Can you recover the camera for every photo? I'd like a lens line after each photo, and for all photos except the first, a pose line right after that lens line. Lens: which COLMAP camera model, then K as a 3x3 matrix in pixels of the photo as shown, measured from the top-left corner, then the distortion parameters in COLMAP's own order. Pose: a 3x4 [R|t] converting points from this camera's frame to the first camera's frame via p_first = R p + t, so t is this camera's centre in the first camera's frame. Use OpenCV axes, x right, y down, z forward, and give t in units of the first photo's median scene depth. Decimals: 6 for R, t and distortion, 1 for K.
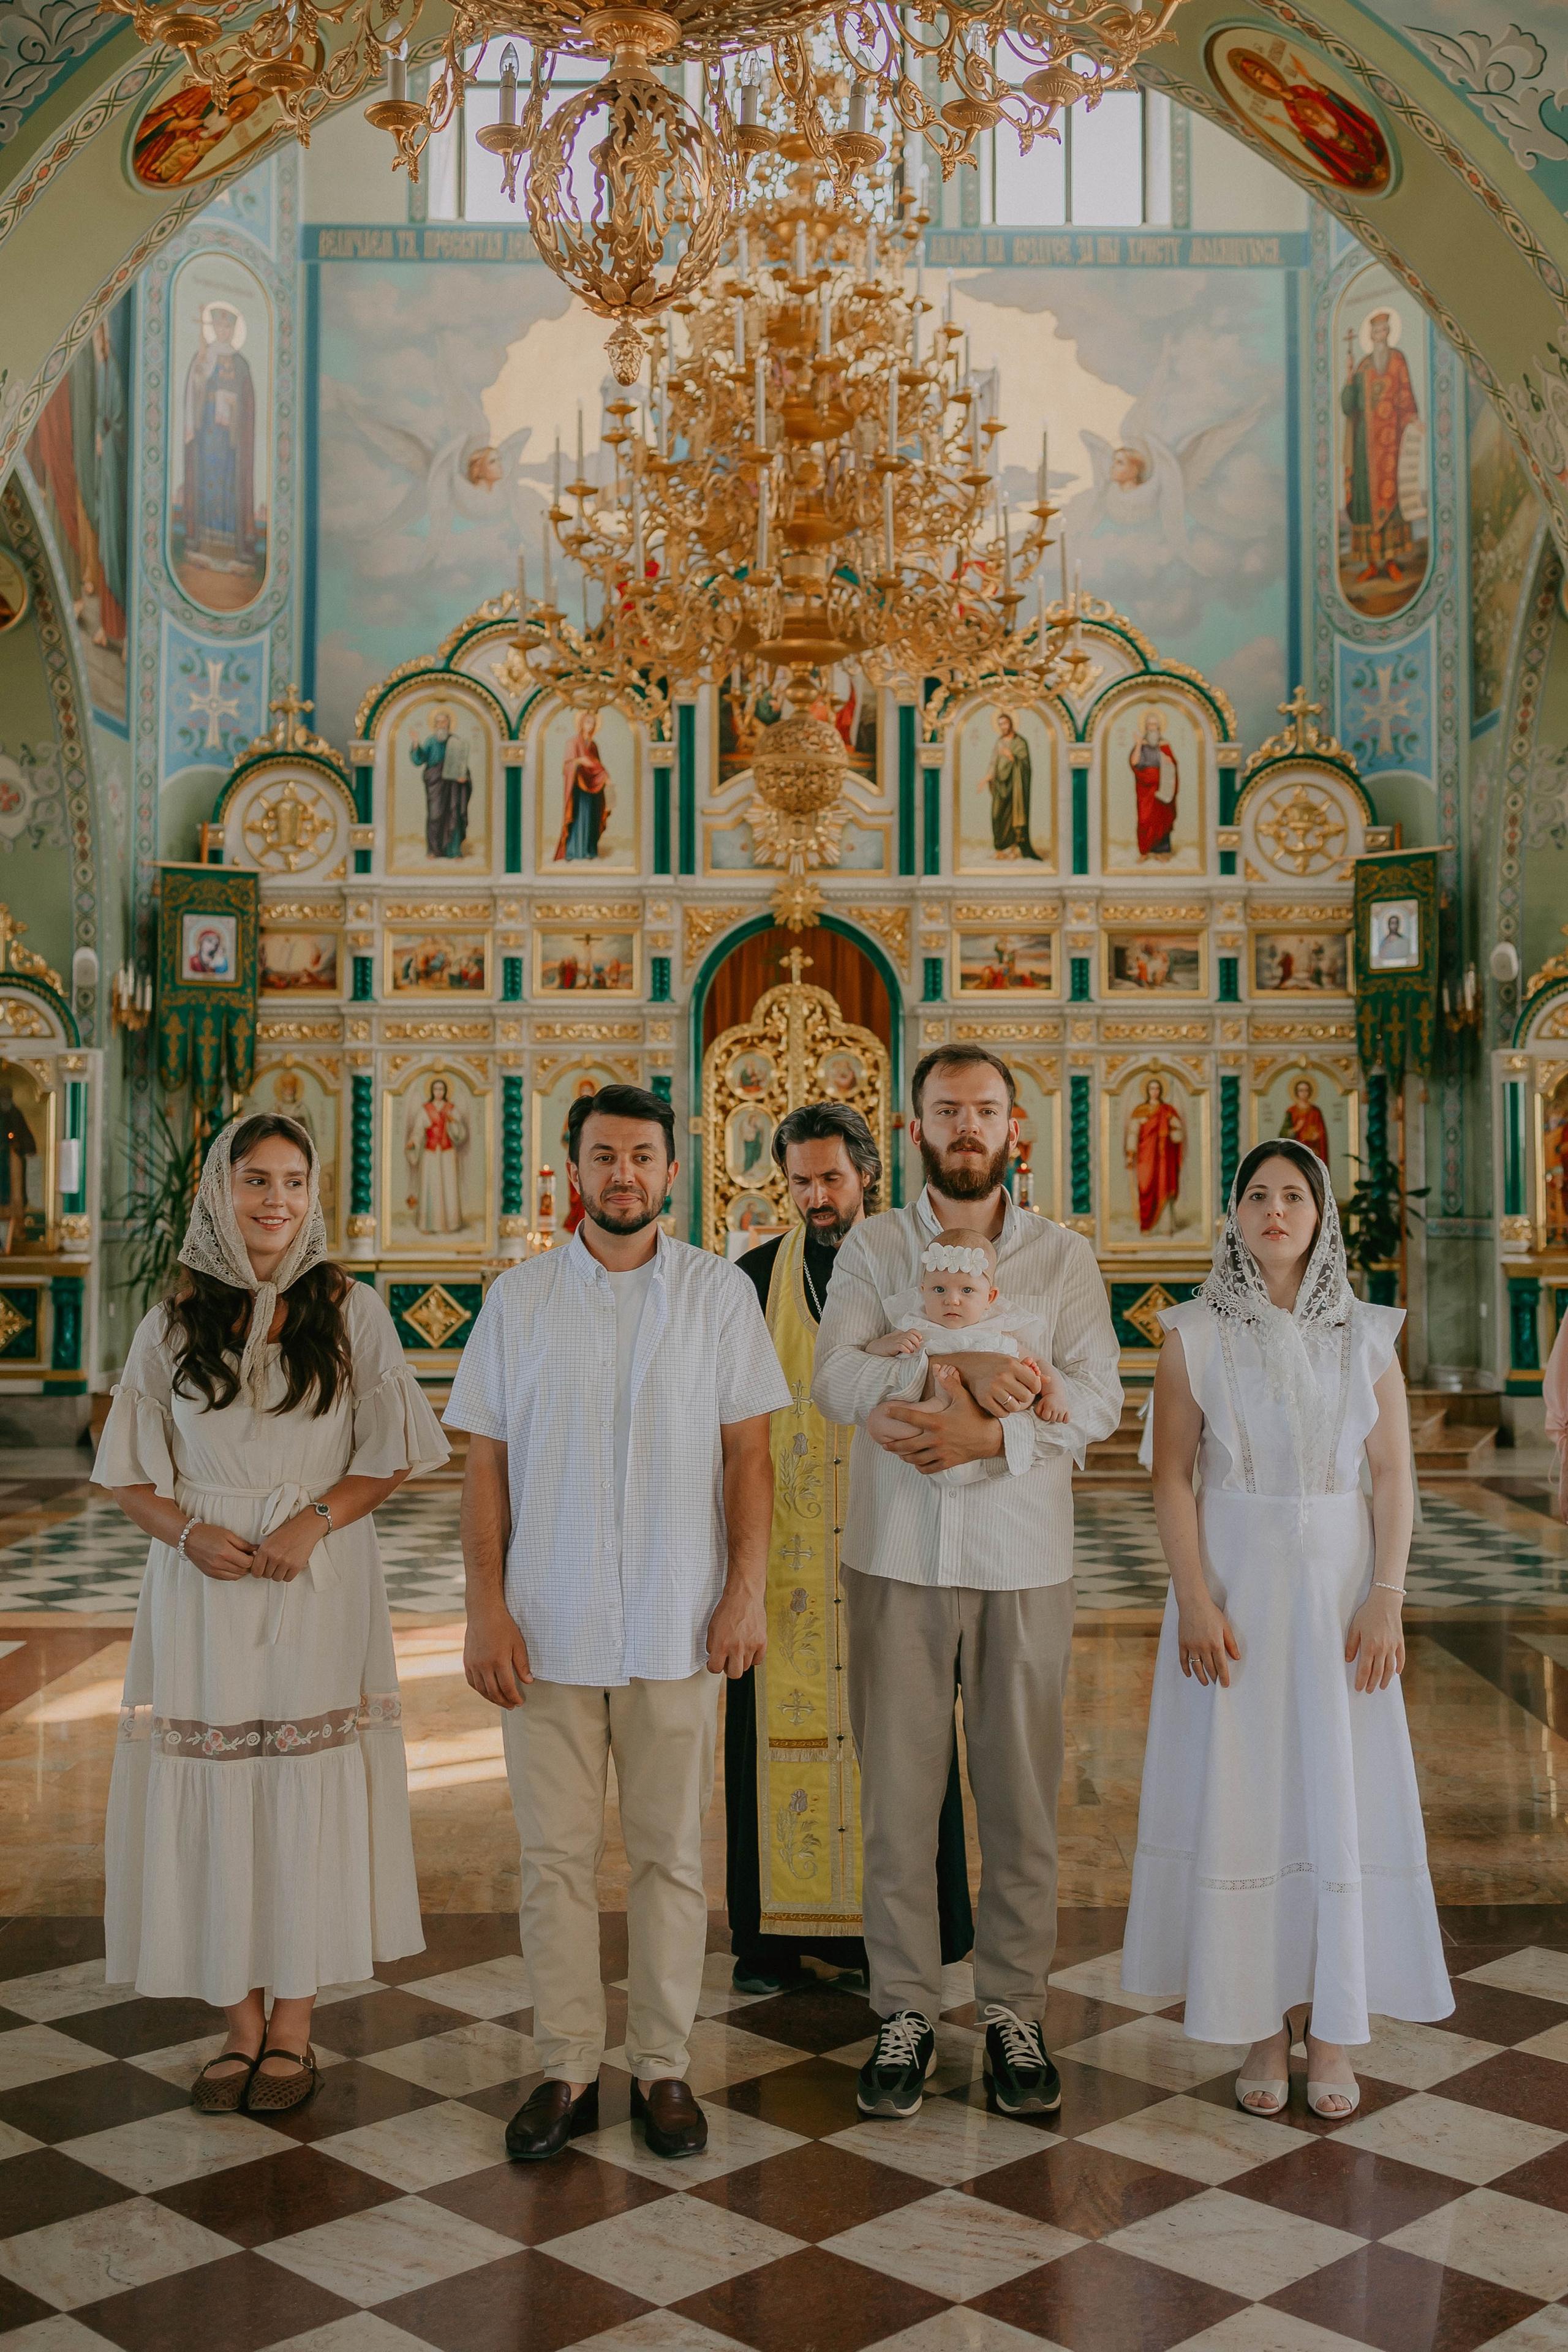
lens RADIAL K [[2356.6, 0, 784.0], [0, 2356.6, 1176.0], [0, 0, 1]] dist [0.006369, -0.002113]
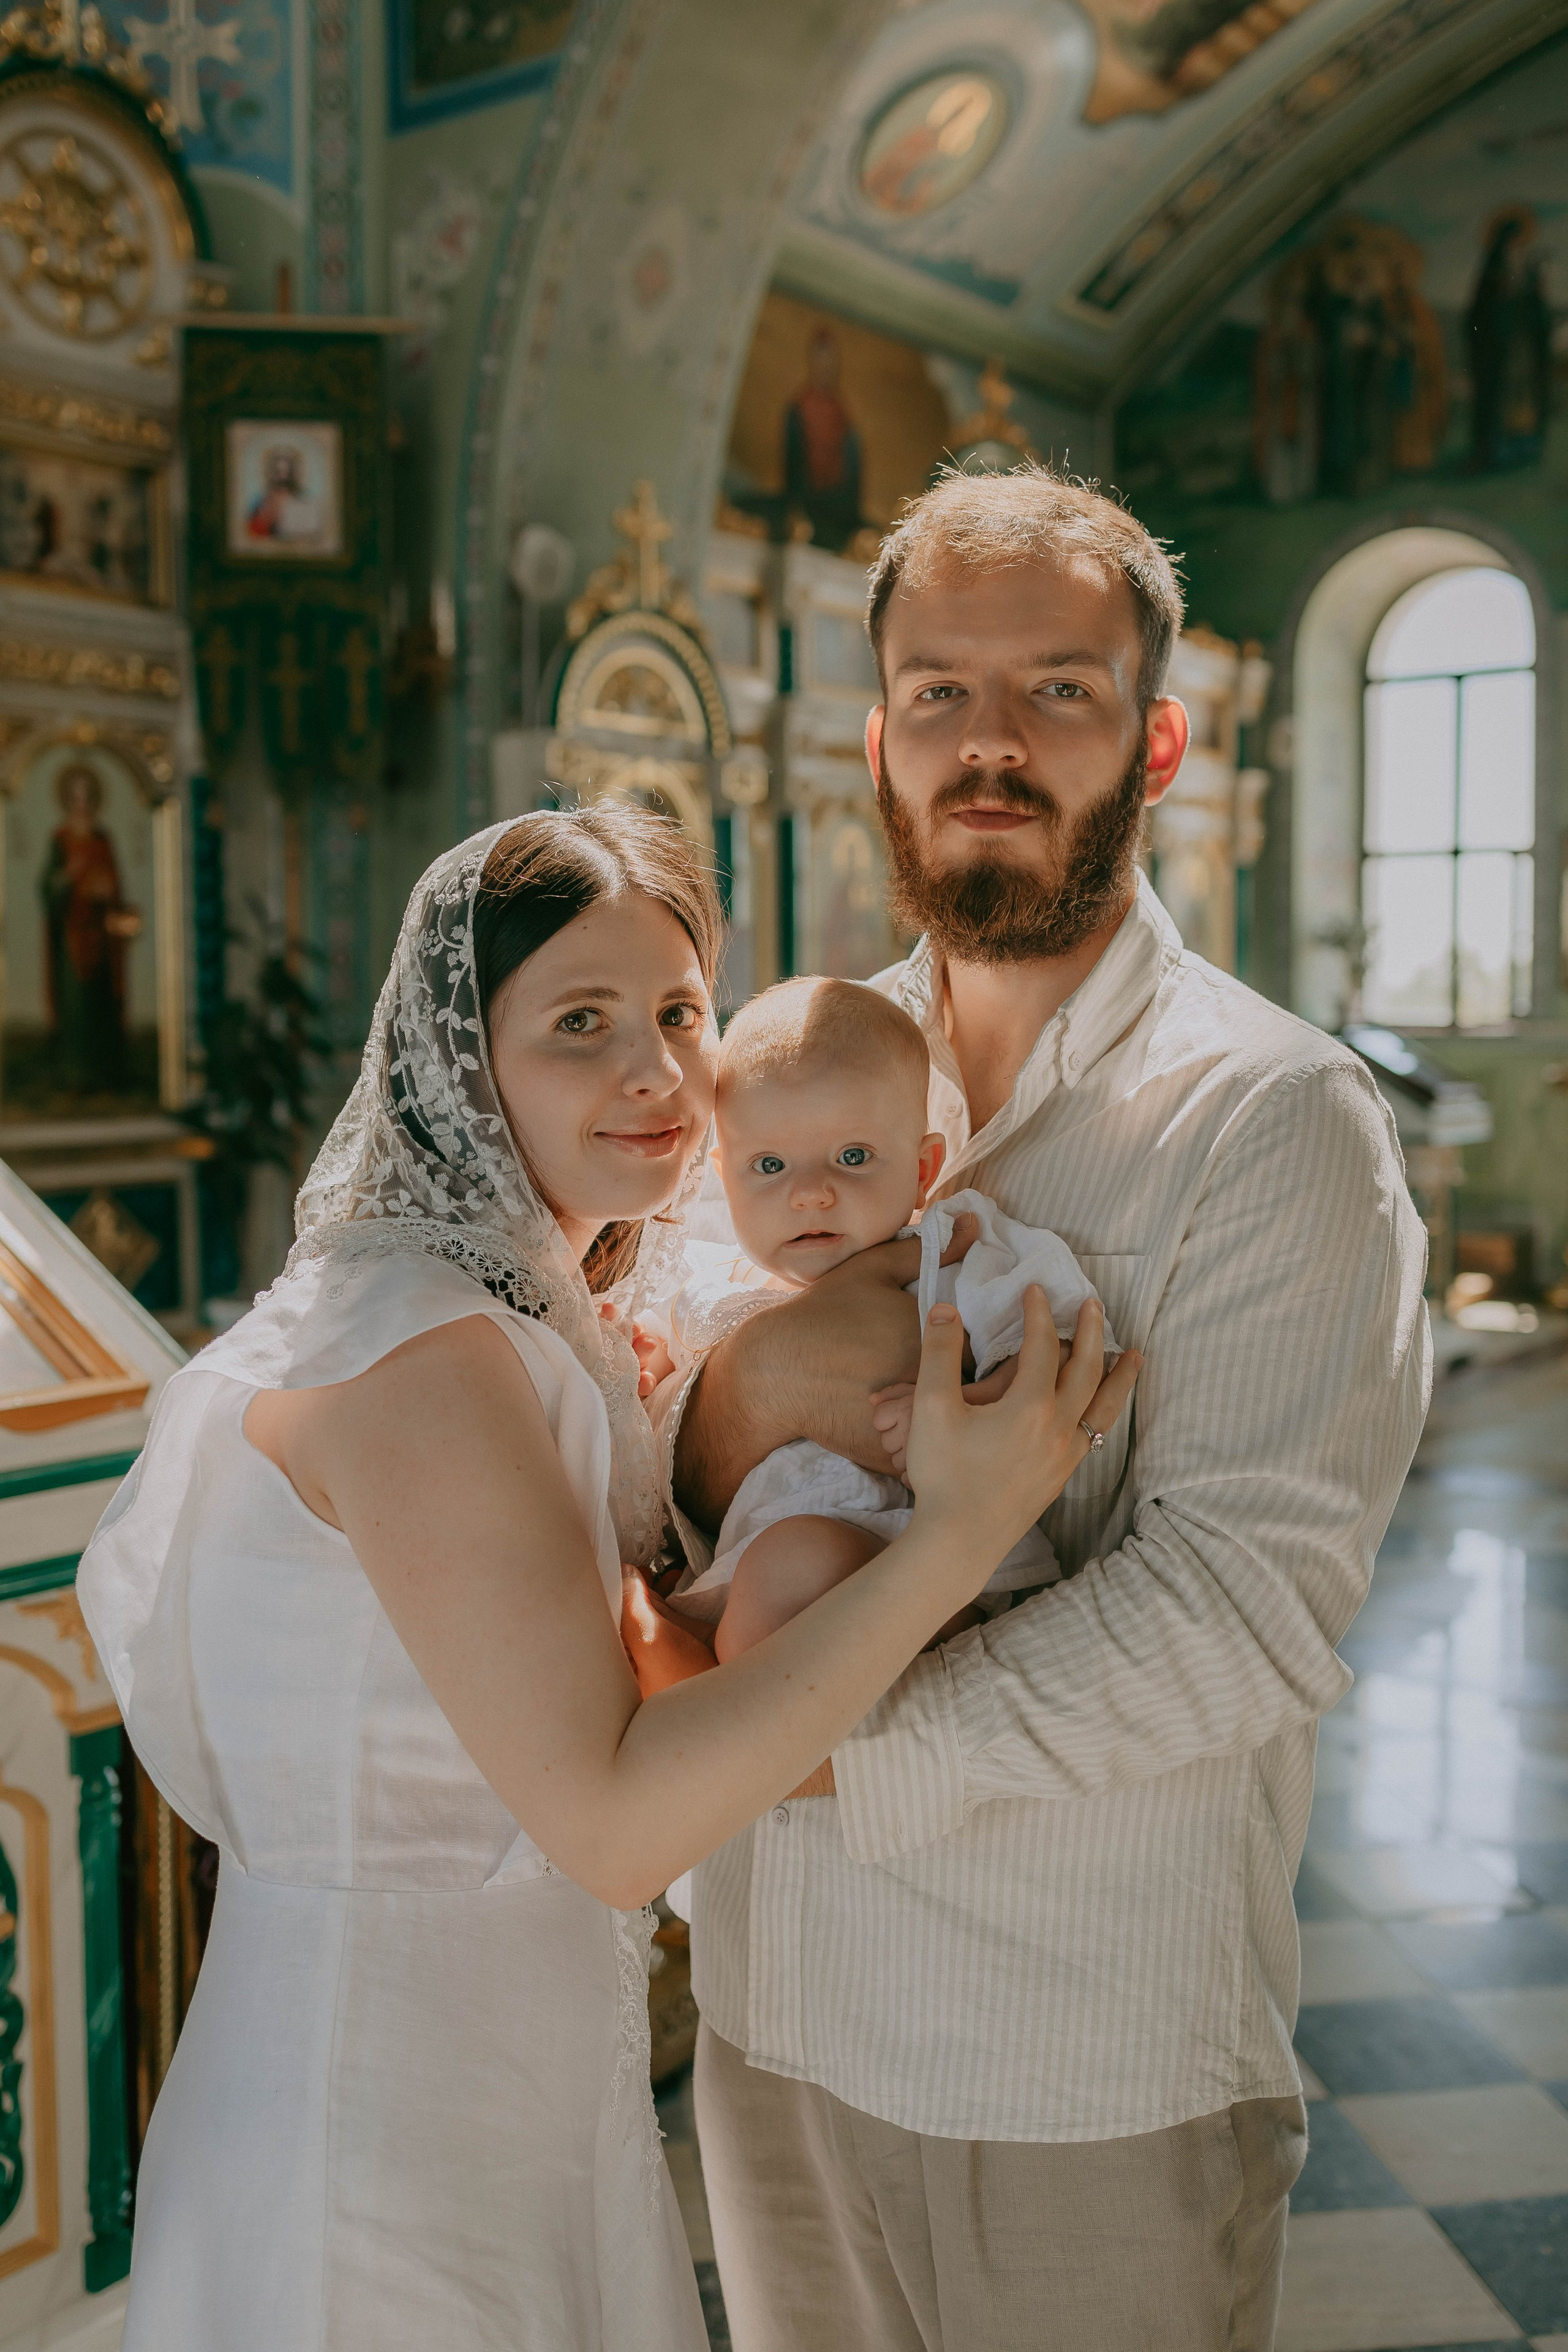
lens RADIAL K [[2341.5, 0, 784.0], [0, 2341.5, 1176.0], [0, 0, 1]] dist [0.005584, 0.001886]
pose [[0.607741, -0.058695, 0.791964, -0.077098], [-0.008745, 0.996710, 0.080580, 0.001720], [-0.794088, -0.055898, 0.605228, 0.592312]]
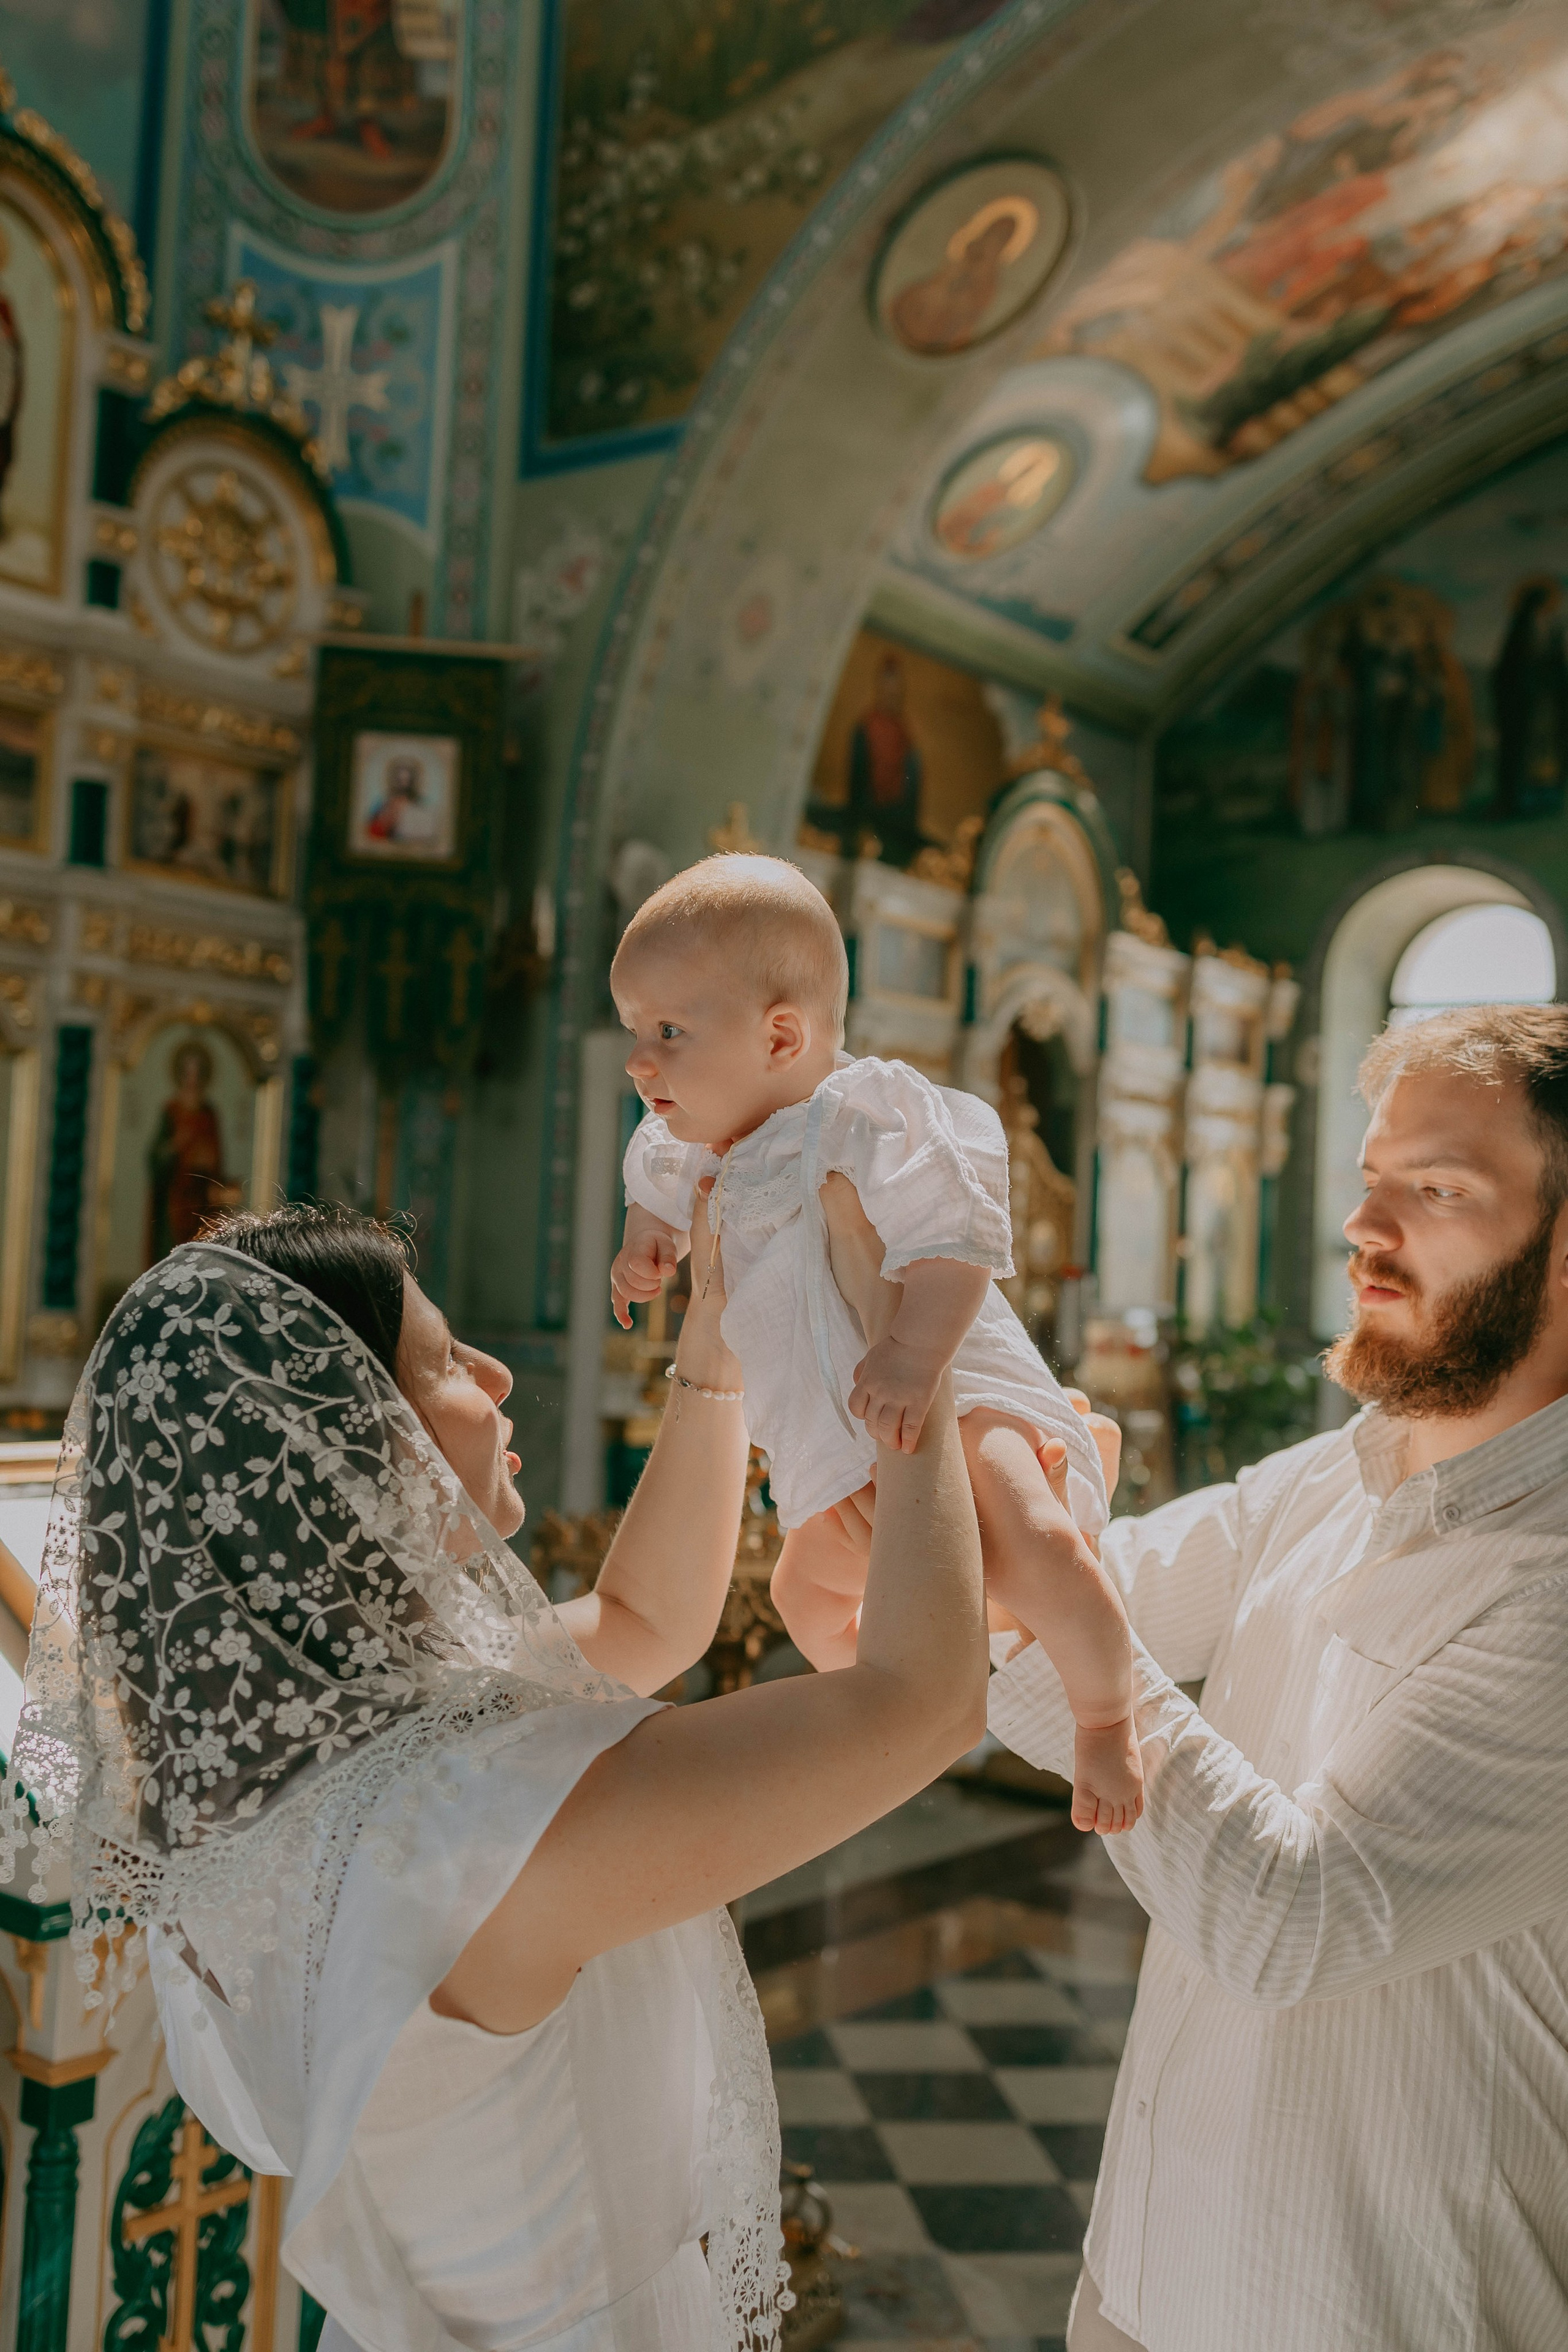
lens RADIAL K [[2341.5, 0, 784.0], [0, 2341.5, 1176.0], [0, 0, 1]] dist [0.005584, 0.001886]
pose [[0.602408, 0.060665, 0.795880, -0.102878], [-0.058391, 0.997785, -0.031858, -0.004937], [-0.796050, -0.027281, 0.604616, 0.594973]]
